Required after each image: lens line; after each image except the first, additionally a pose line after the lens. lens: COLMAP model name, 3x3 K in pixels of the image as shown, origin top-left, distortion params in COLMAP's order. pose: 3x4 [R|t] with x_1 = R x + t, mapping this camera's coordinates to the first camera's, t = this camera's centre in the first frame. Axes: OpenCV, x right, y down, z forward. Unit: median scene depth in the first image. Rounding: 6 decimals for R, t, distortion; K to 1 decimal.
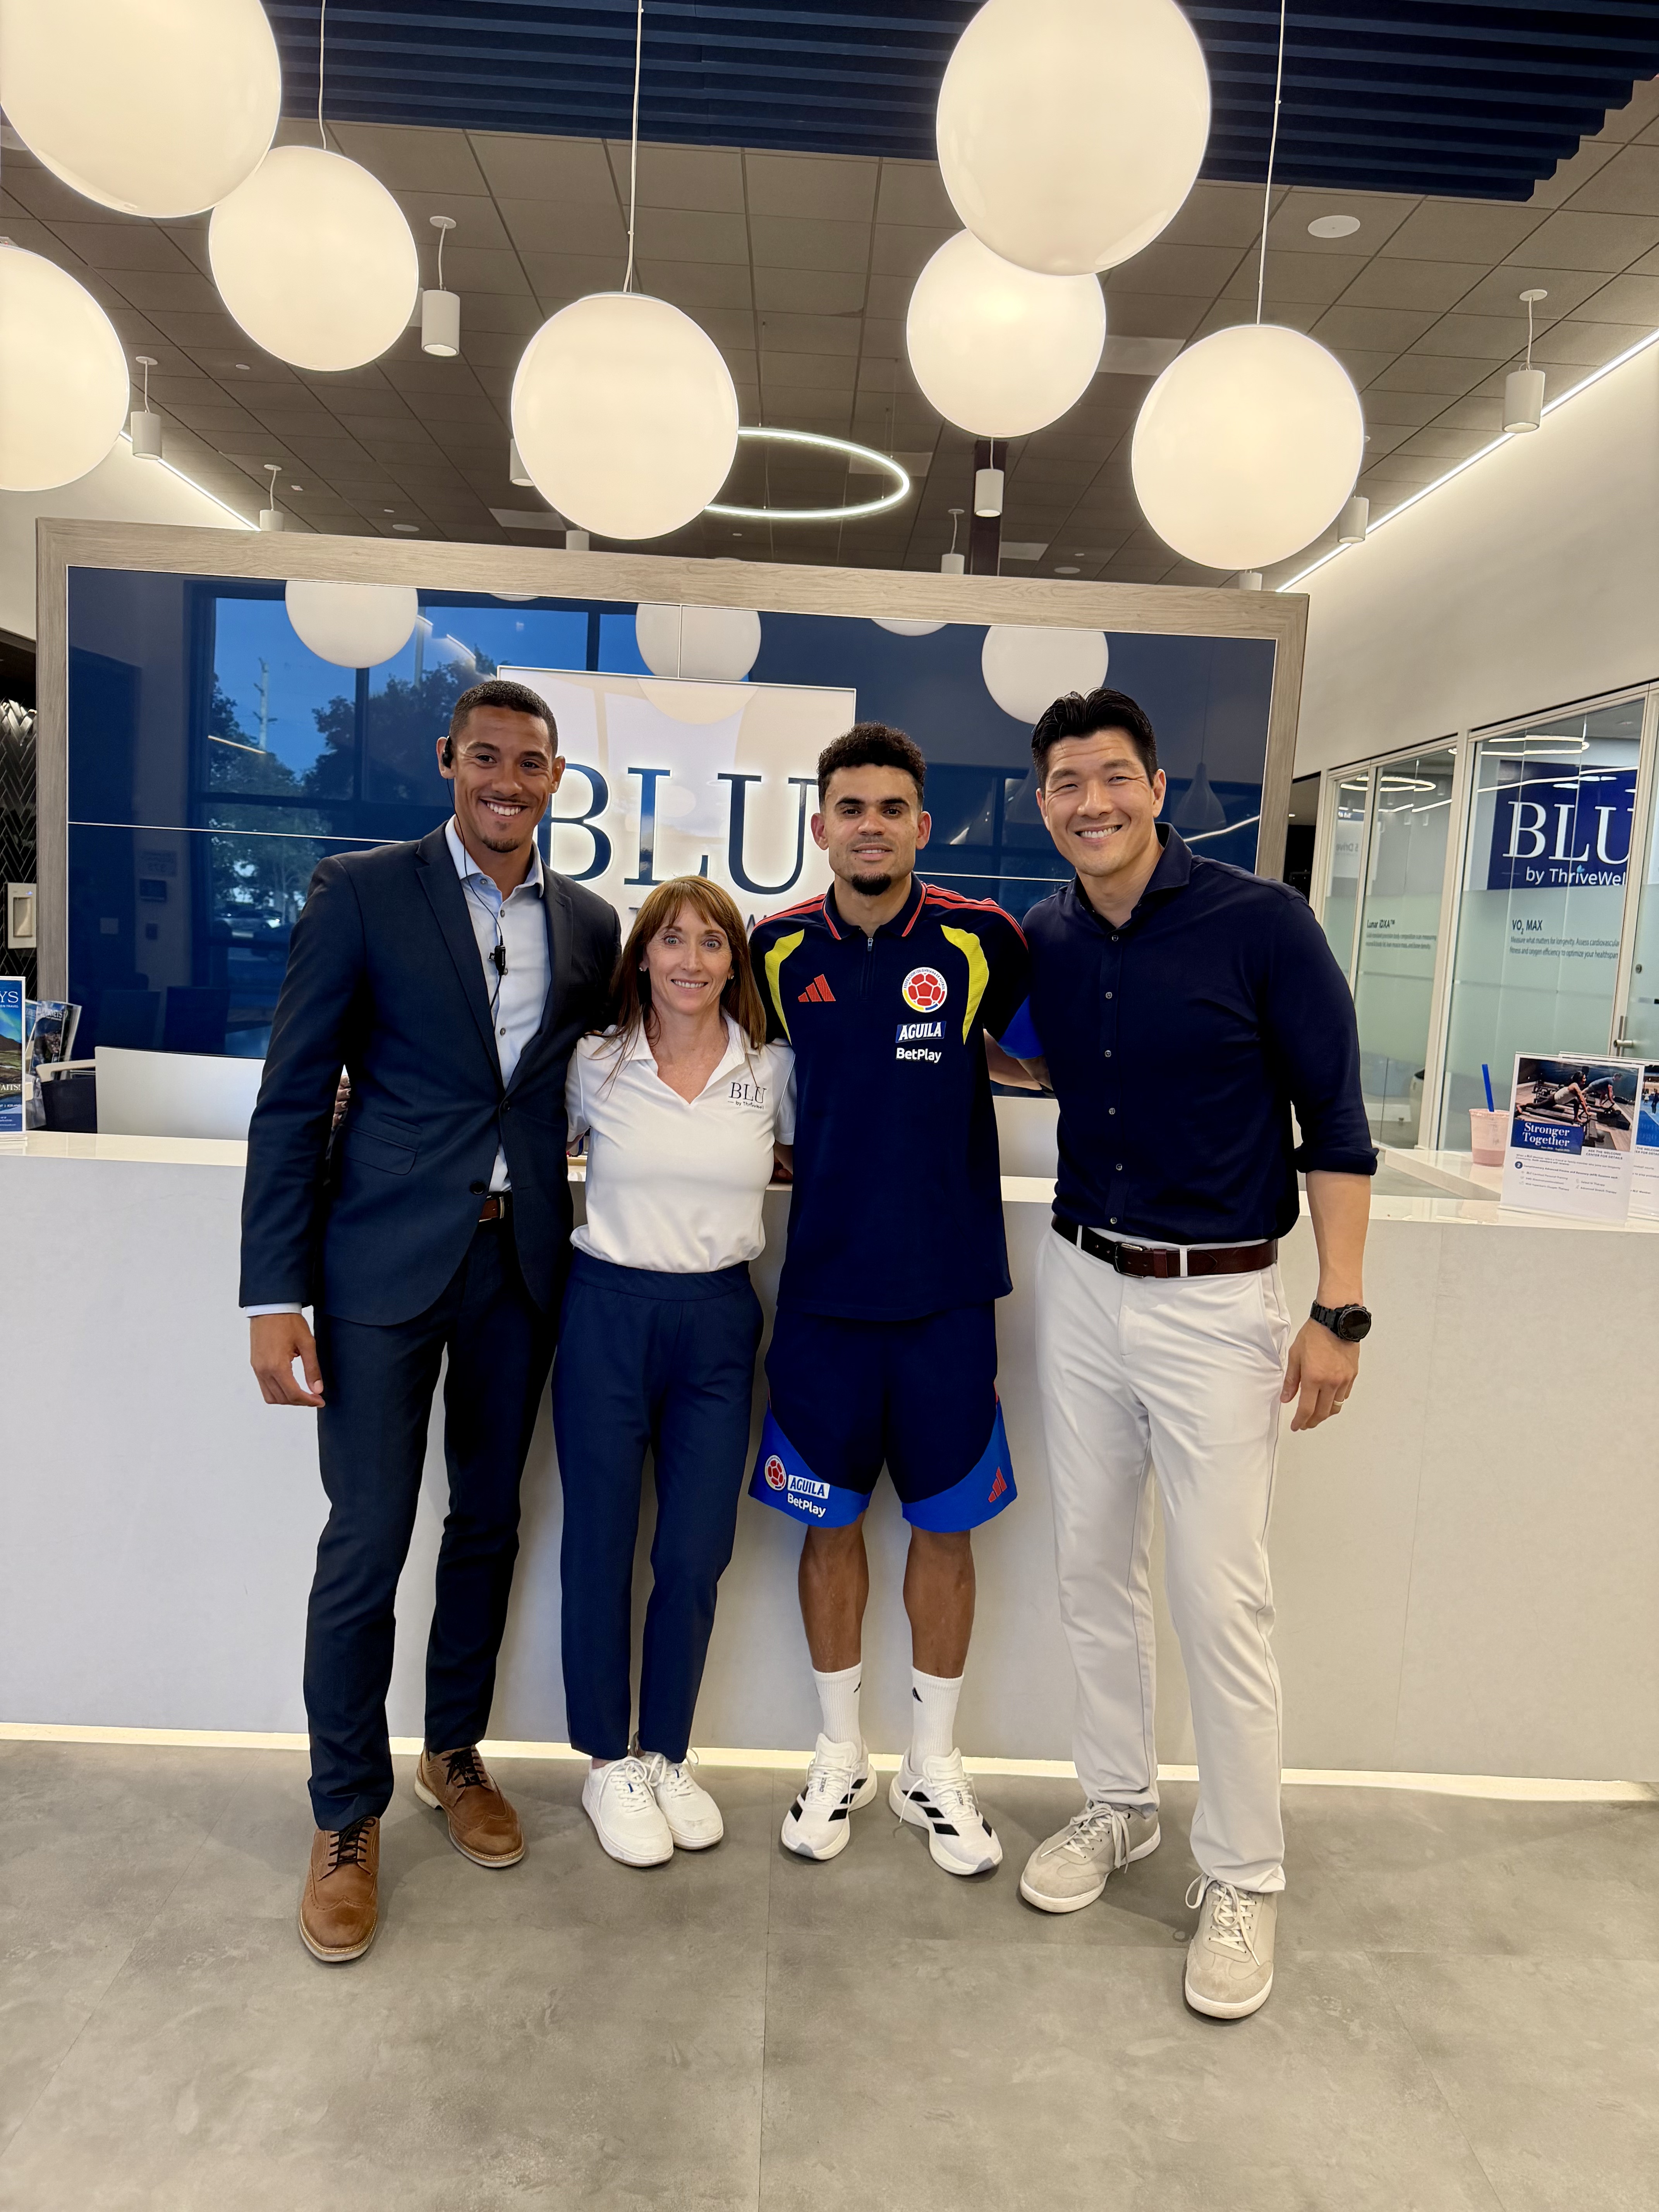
lens RADIAL K [[1566.7, 0, 829.5], [0, 1566.7, 1106.0], [0, 0, 1]] dist [0.080856, -0.069320]
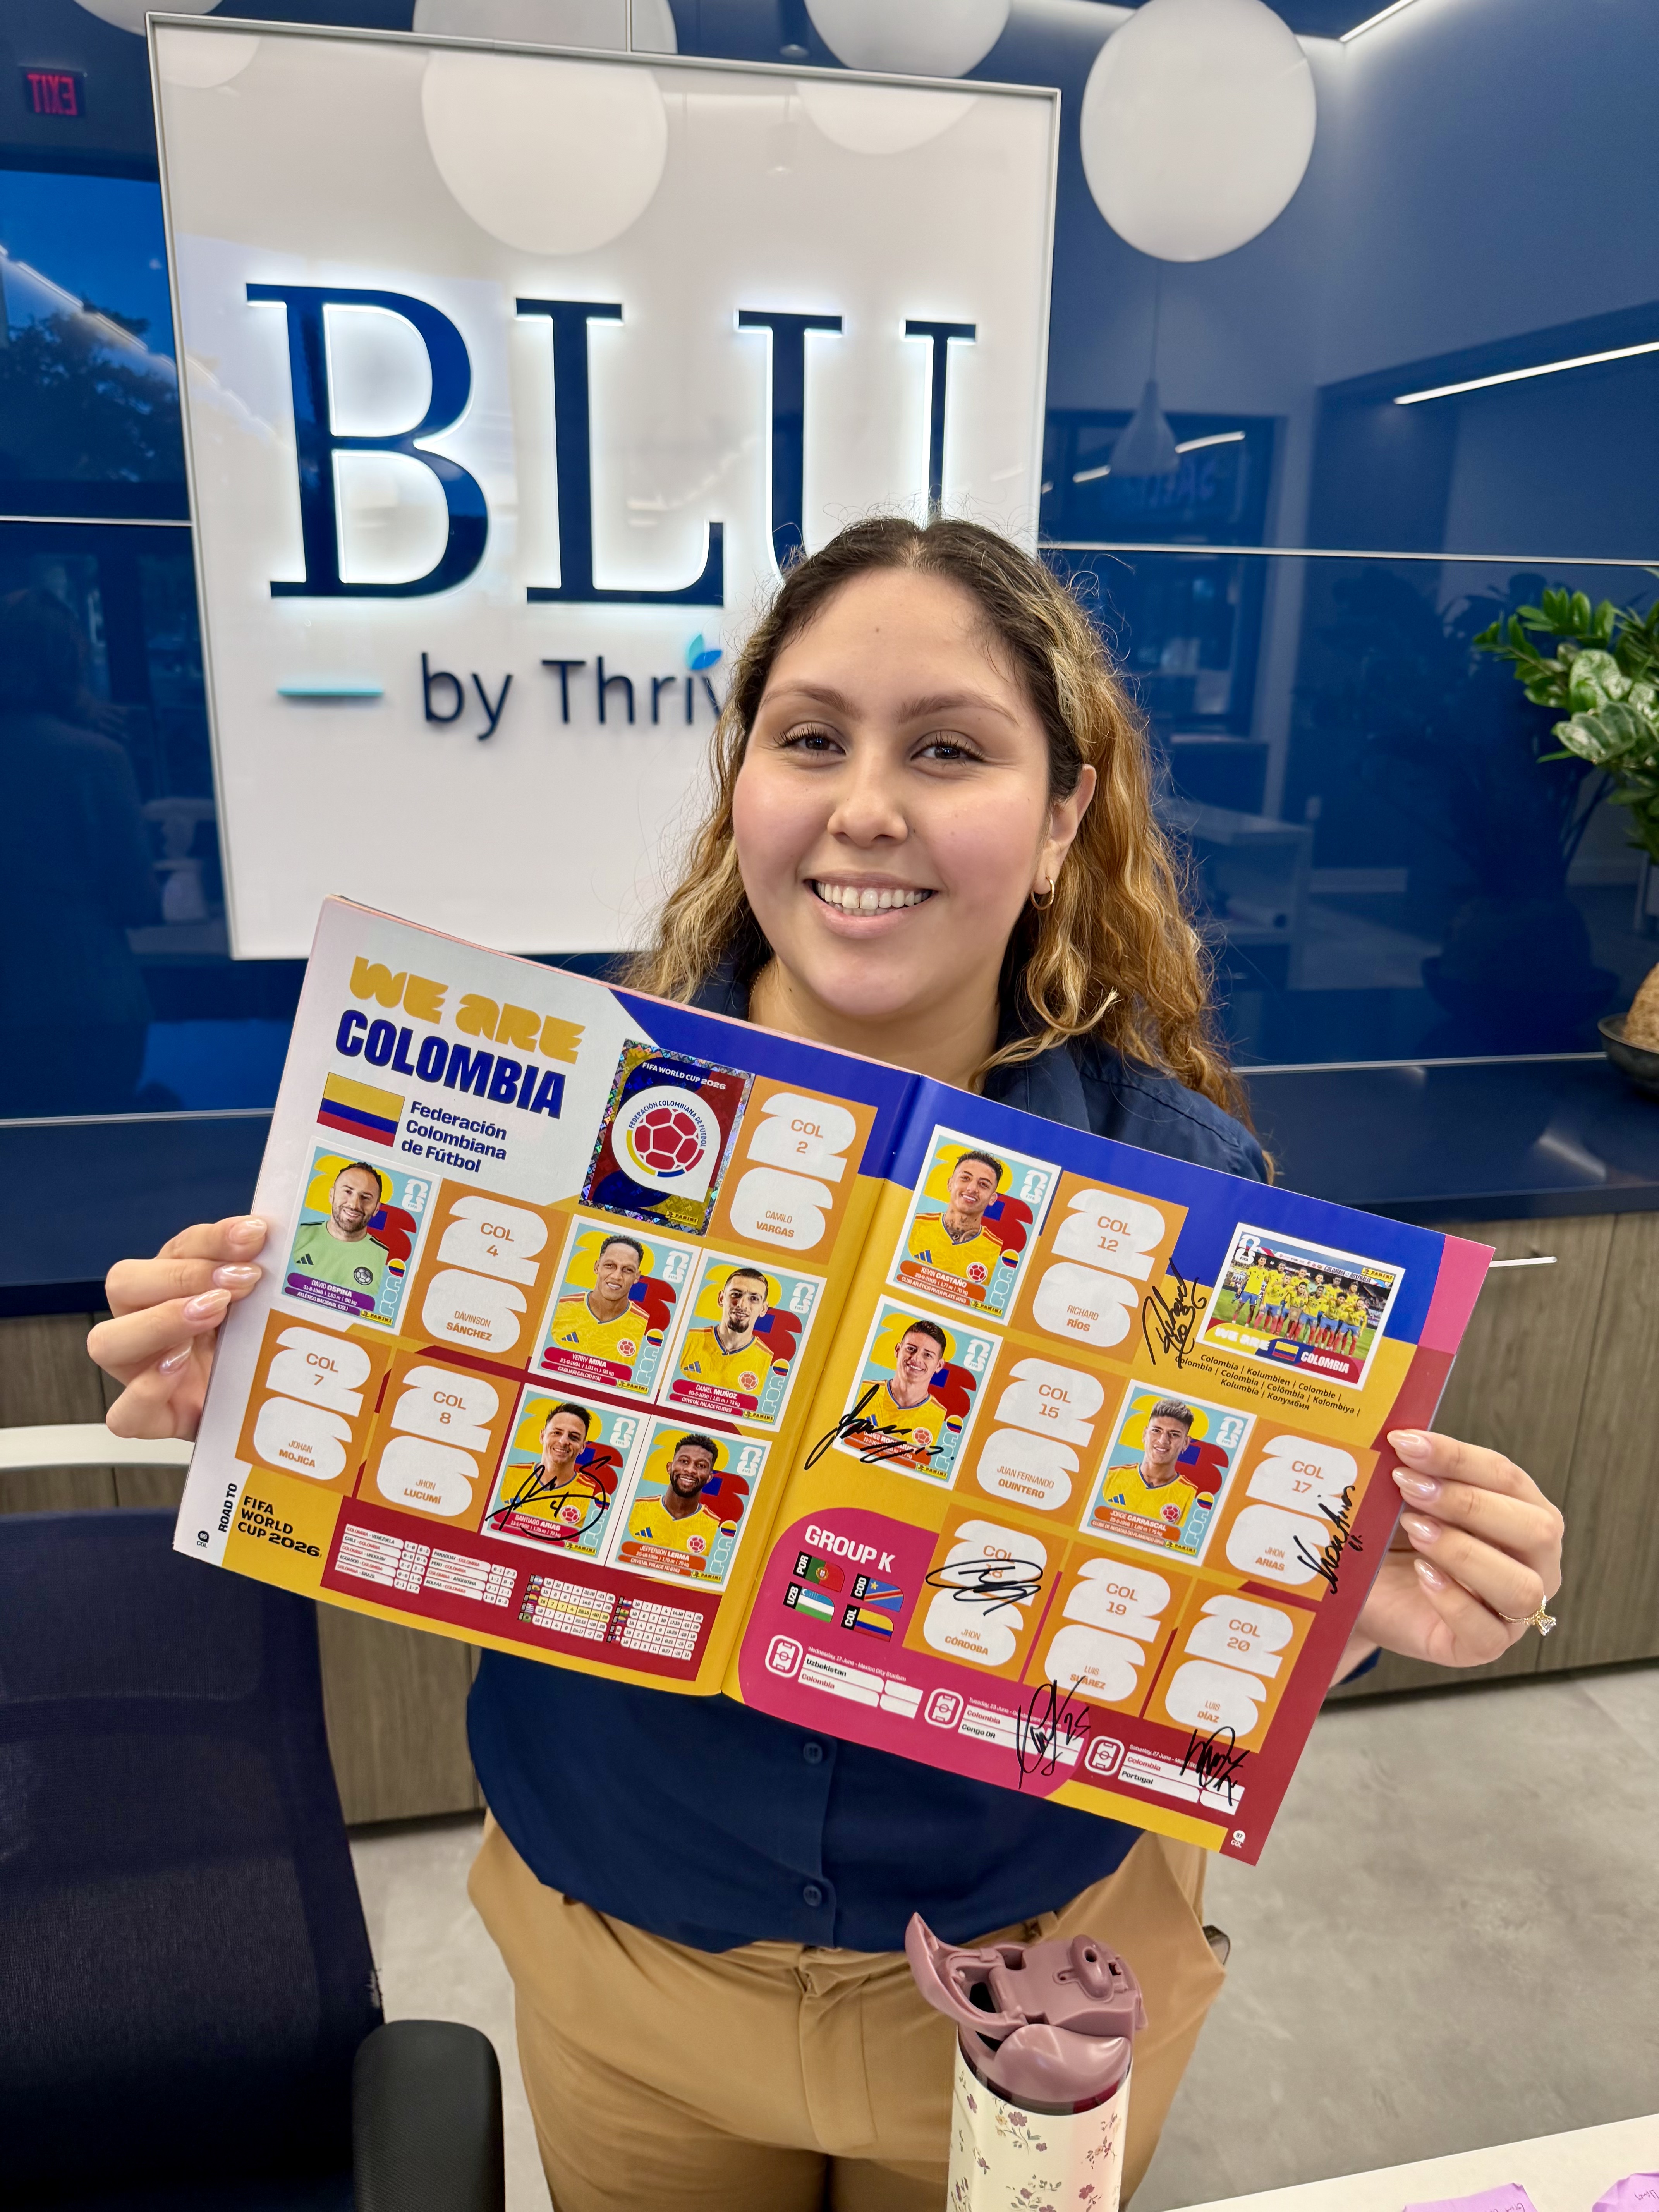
lens RADIAL K [[1576.2, 0, 829.5], [0, 1576.2, 1106.0], [0, 0, 1]] dist [0.001583, -0.000558]
pose [[0.981554, -0.096827, 0.164850, -0.136716], [0.064976, 0.979888, 0.188671, -0.085927], [-0.179803, -0.174480, 0.968105, 0.570154]]
